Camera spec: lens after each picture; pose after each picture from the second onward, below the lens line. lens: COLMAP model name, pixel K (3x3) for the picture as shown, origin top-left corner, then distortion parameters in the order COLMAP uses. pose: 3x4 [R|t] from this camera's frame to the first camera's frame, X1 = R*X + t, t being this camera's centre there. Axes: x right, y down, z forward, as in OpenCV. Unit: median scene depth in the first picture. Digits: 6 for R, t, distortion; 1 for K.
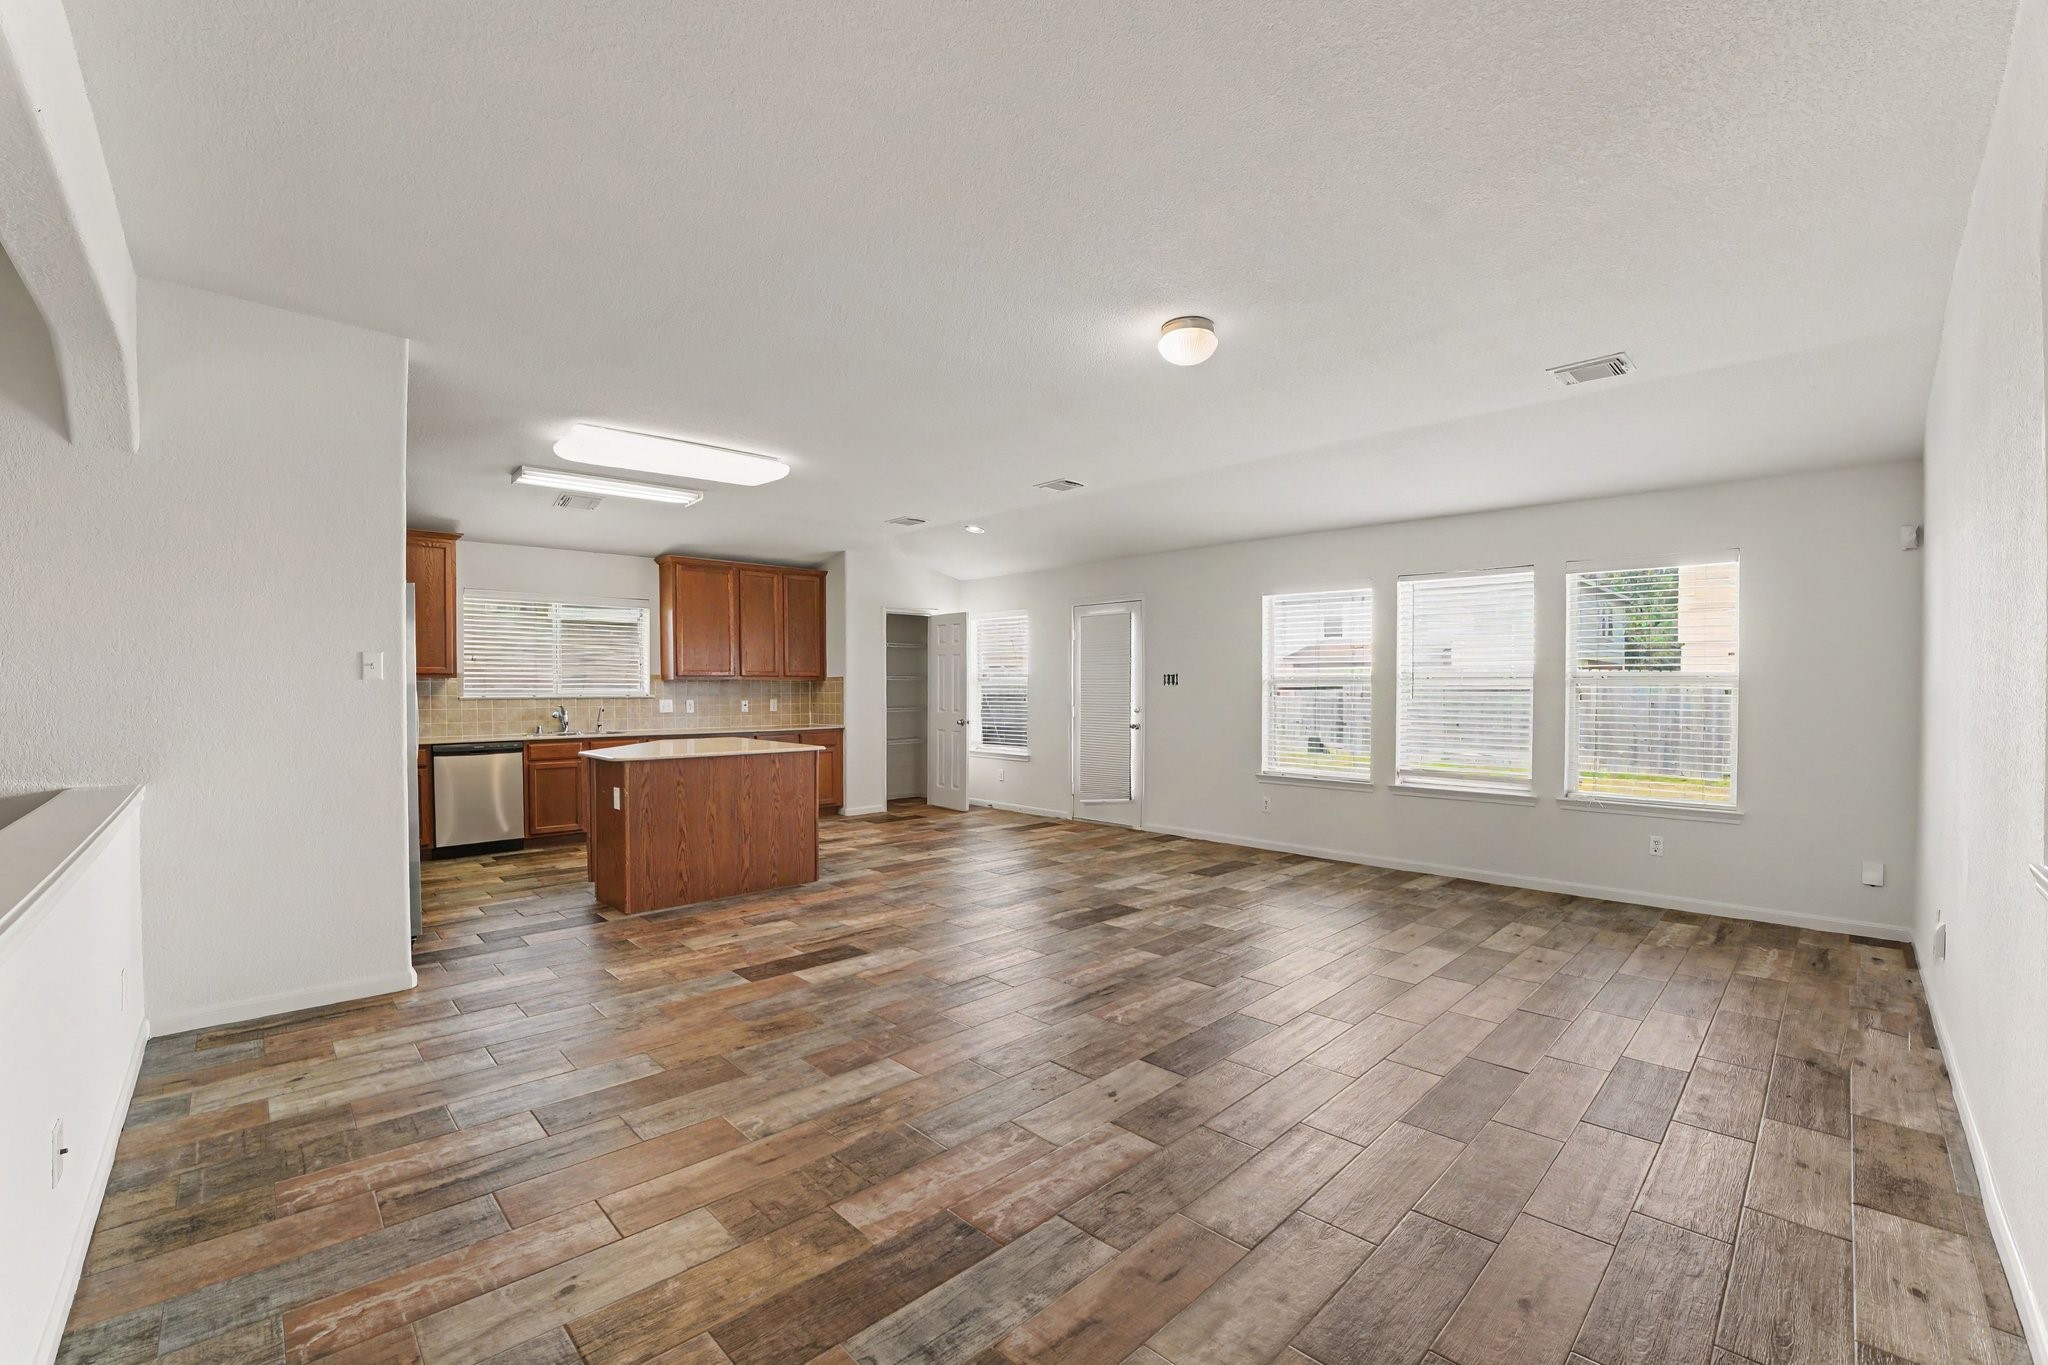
lens RADIAL K [[806.7, 0, 1027.2], [0, 806.7, 696.8], [0, 0, 1]] dist [-0.039601, 0.000225]
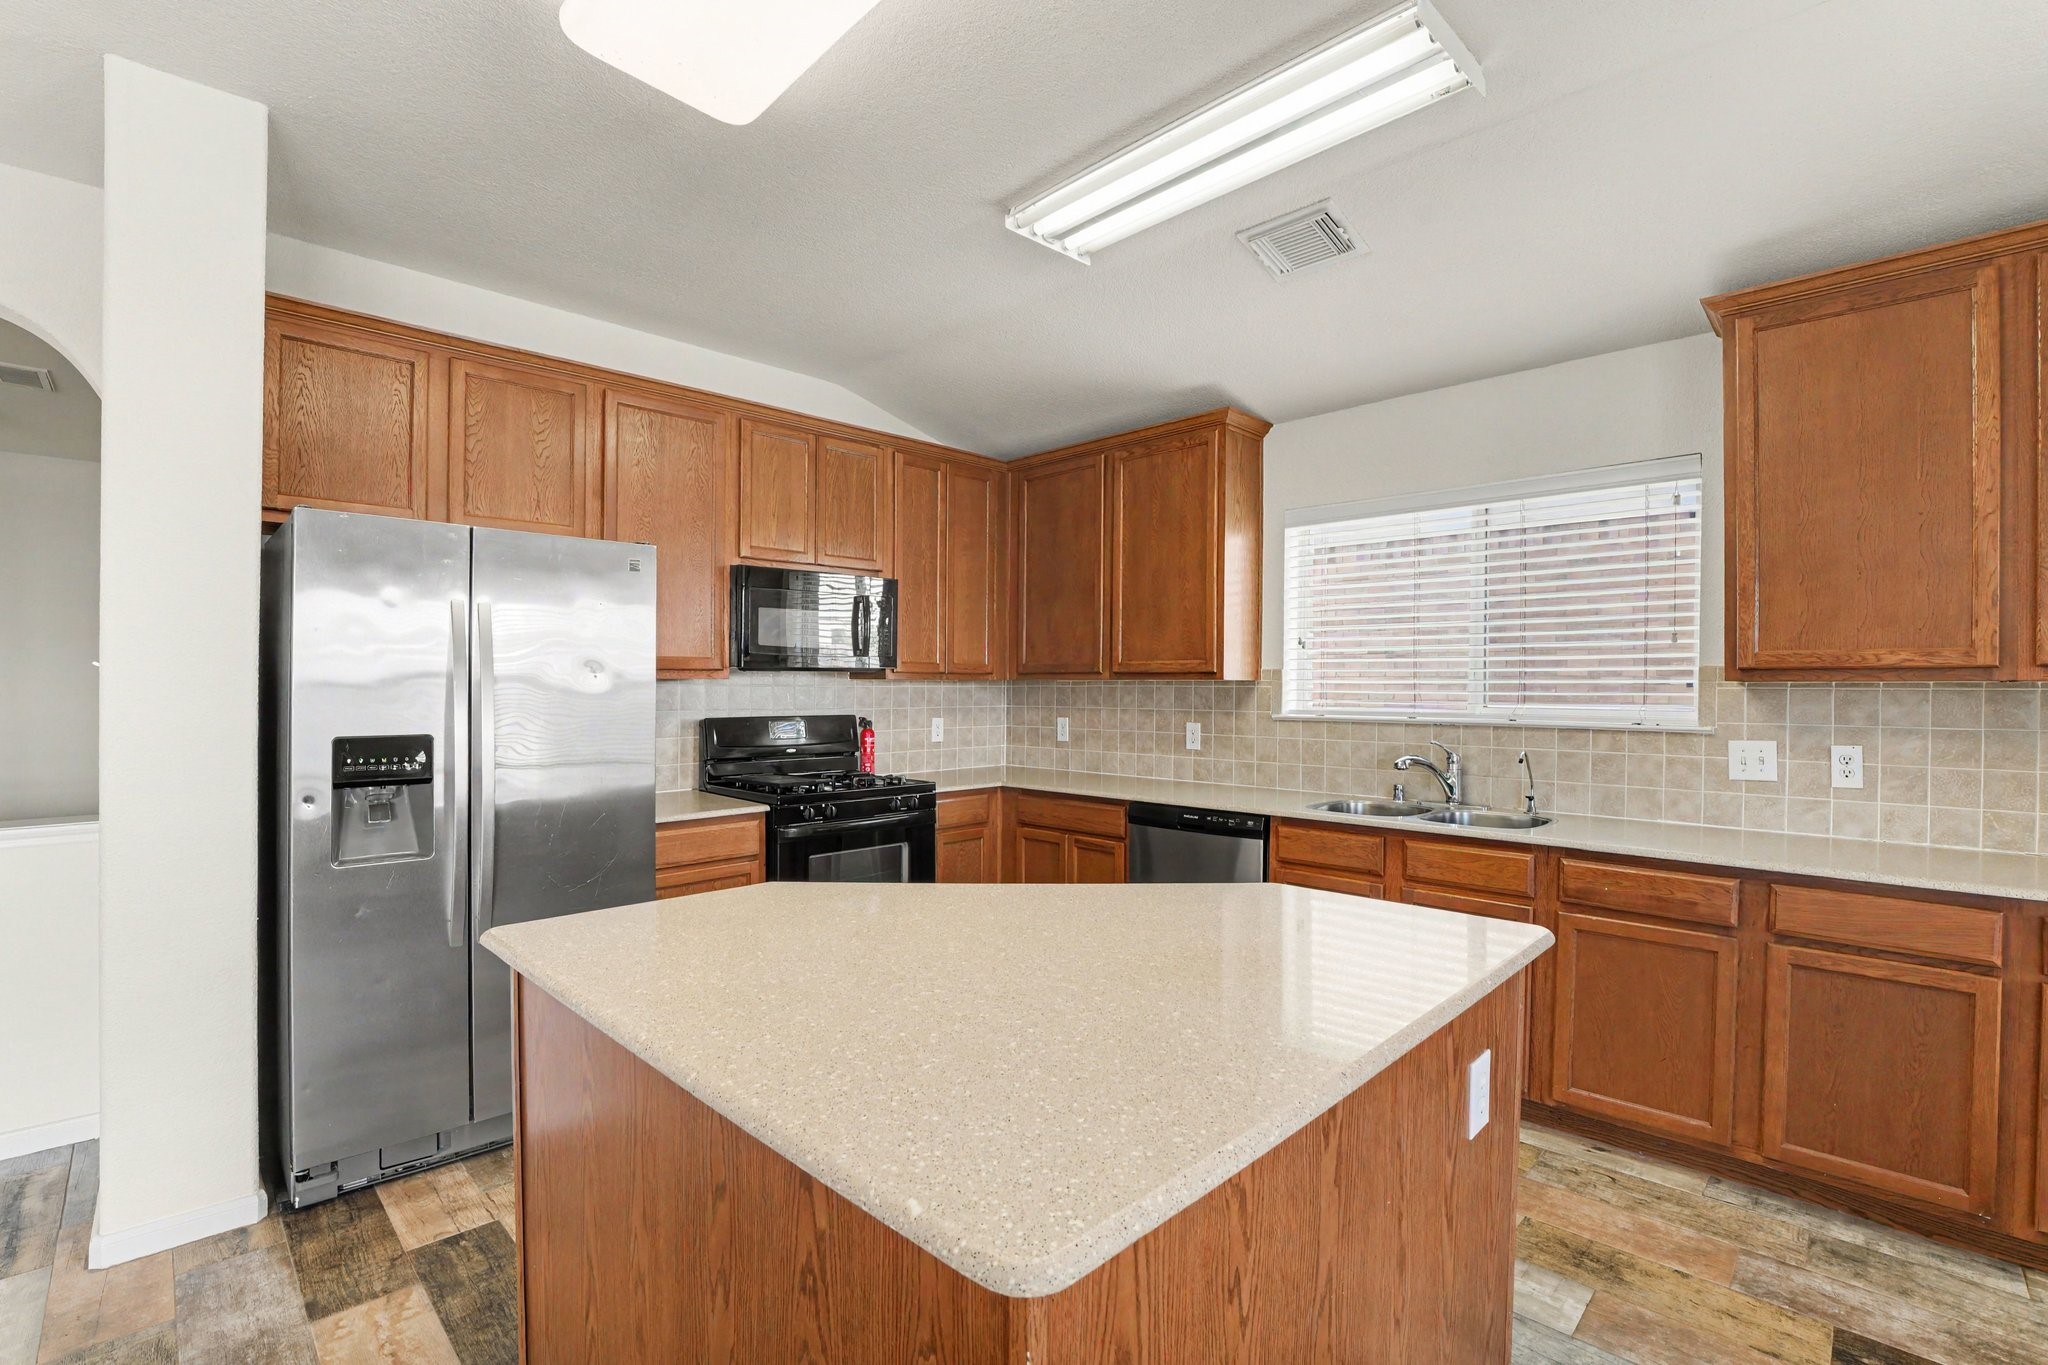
lens RADIAL K [[931.0, 0, 1017.7], [0, 931.0, 676.9], [0, 0, 1]] dist [-0.060011, 0.014099]
pose [[0.000955, -0.009681, -0.999953, -0.126294], [-0.017219, 0.999805, -0.009696, -0.021994], [0.999851, 0.017227, 0.000788, 1.098286]]
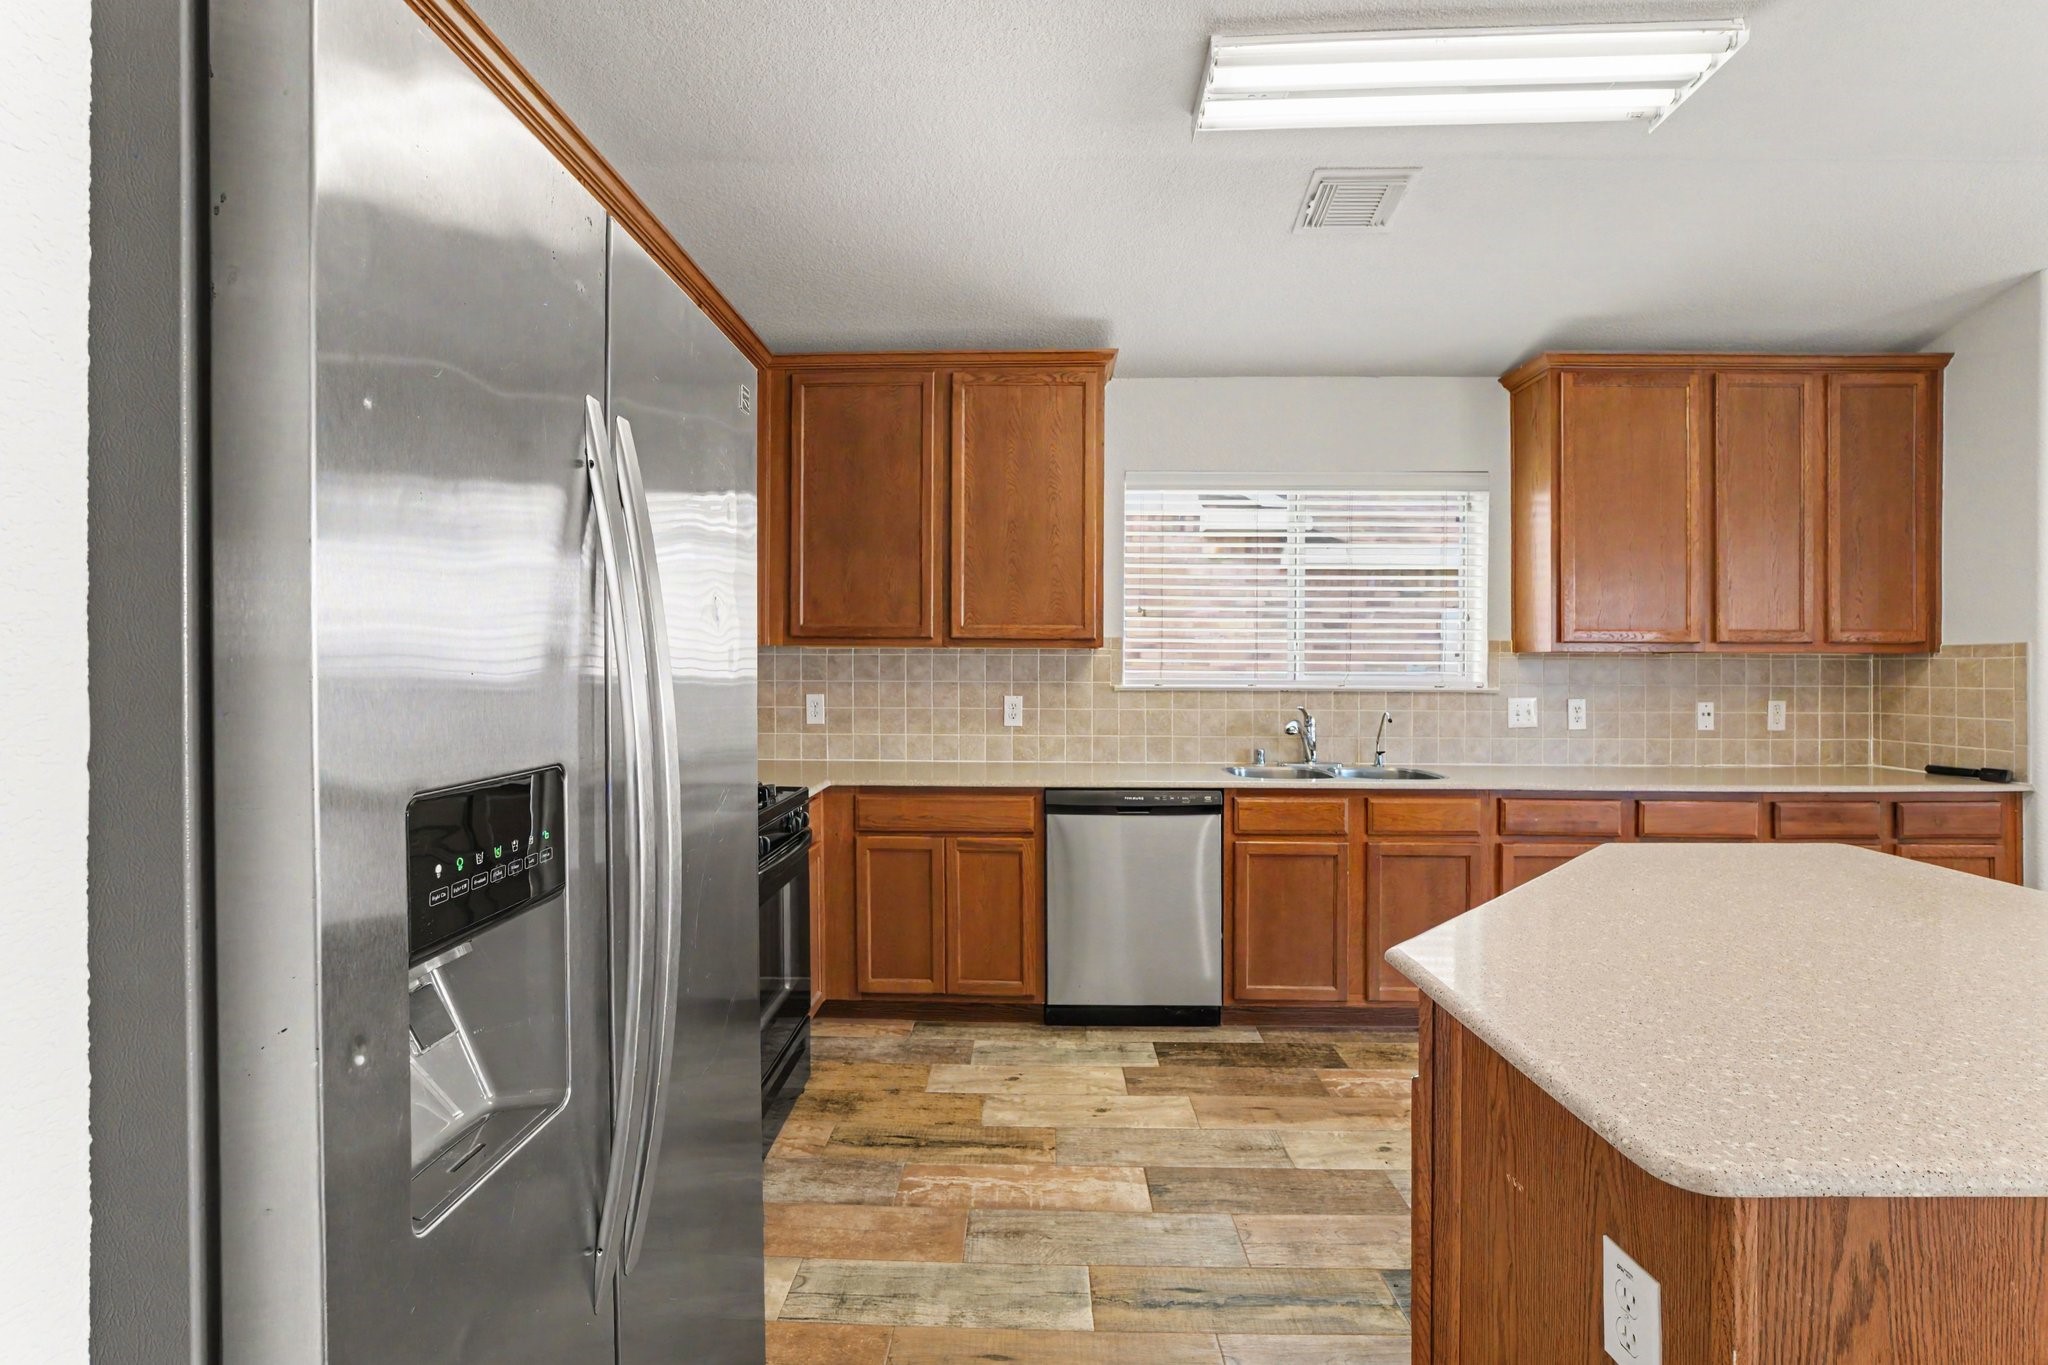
lens RADIAL K [[931.0, 0, 1017.7], [0, 931.0, 676.9], [0, 0, 1]] dist [-0.060011, 0.014099]
pose [[0.680791, 0.010808, -0.732398, -0.433300], [-0.013733, 0.999904, 0.001990, -0.007544], [0.732349, 0.008703, 0.680874, 0.728328]]
